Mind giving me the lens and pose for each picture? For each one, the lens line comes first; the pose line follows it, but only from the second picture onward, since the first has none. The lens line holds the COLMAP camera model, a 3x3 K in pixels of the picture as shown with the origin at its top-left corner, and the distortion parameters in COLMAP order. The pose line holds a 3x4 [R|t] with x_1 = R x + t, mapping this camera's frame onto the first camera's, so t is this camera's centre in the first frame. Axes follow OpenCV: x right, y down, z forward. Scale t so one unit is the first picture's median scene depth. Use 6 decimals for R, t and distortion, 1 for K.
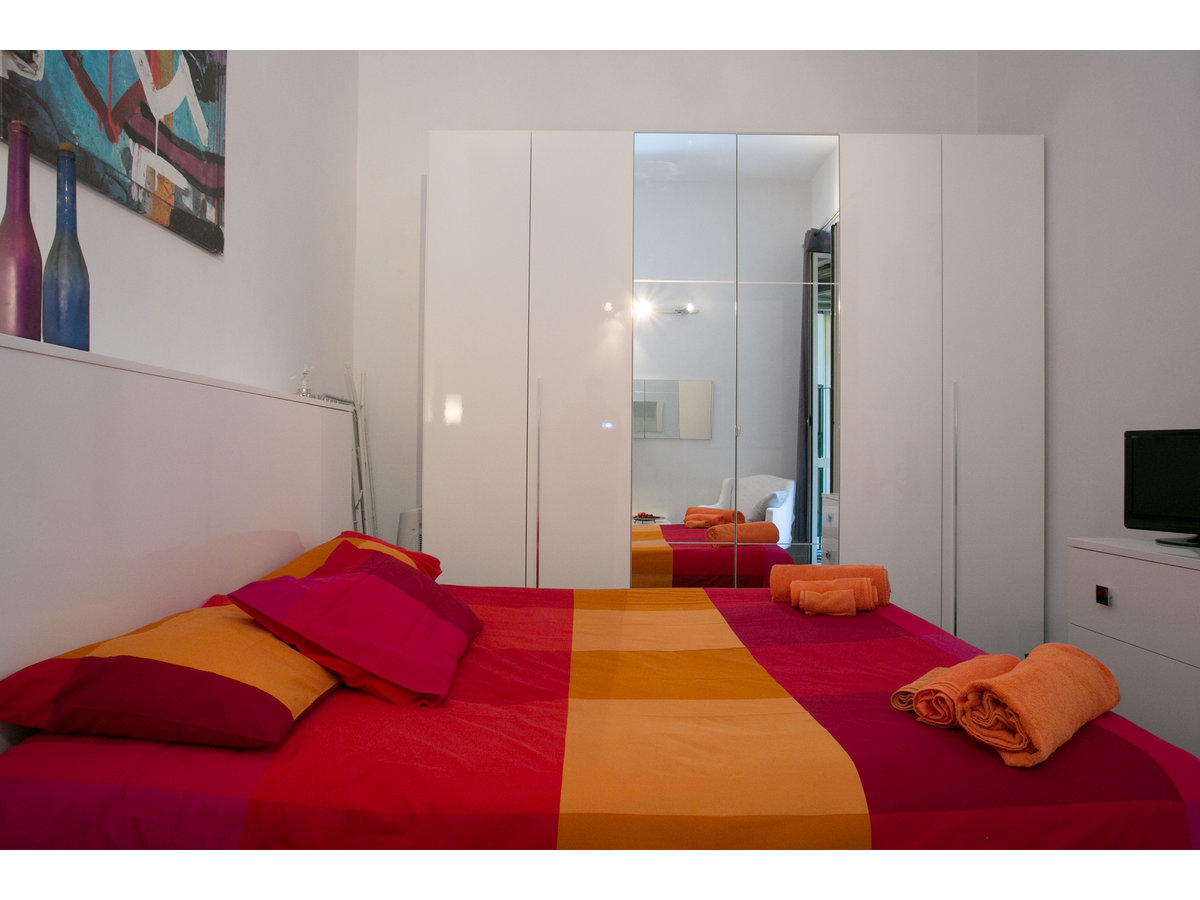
lens RADIAL K [[756.9, 0, 600.0], [0, 756.9, 450.0], [0, 0, 1]] dist [-0.029980, 0.001876]
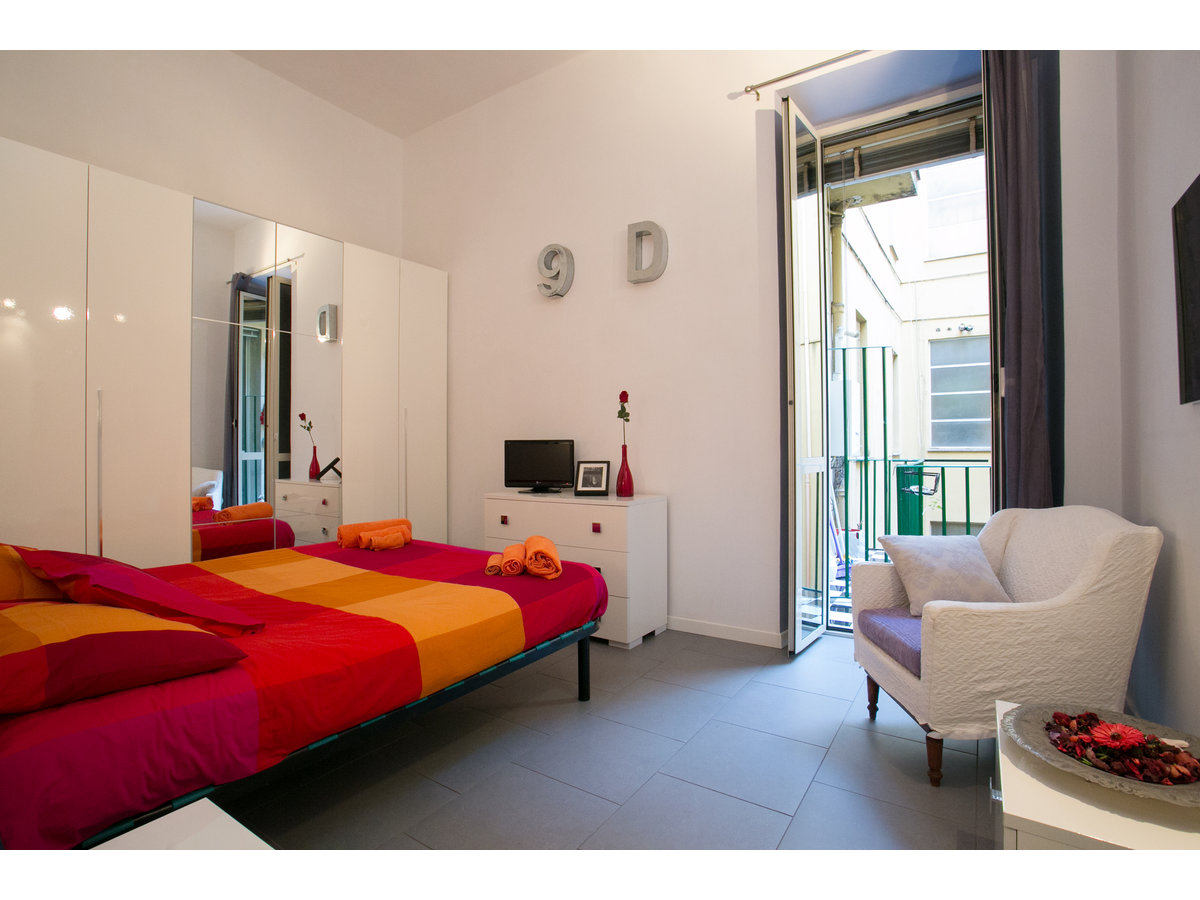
lens RADIAL K [[584.7, 0, 601.2], [0, 584.7, 443.9], [0, 0, 1]] dist [-0.073878, 0.033562]
pose [[0.561419, -0.006839, 0.827504, -0.485145], [0.002344, 0.999975, 0.006674, -0.024945], [-0.827529, -0.001807, 0.561421, -0.124464]]
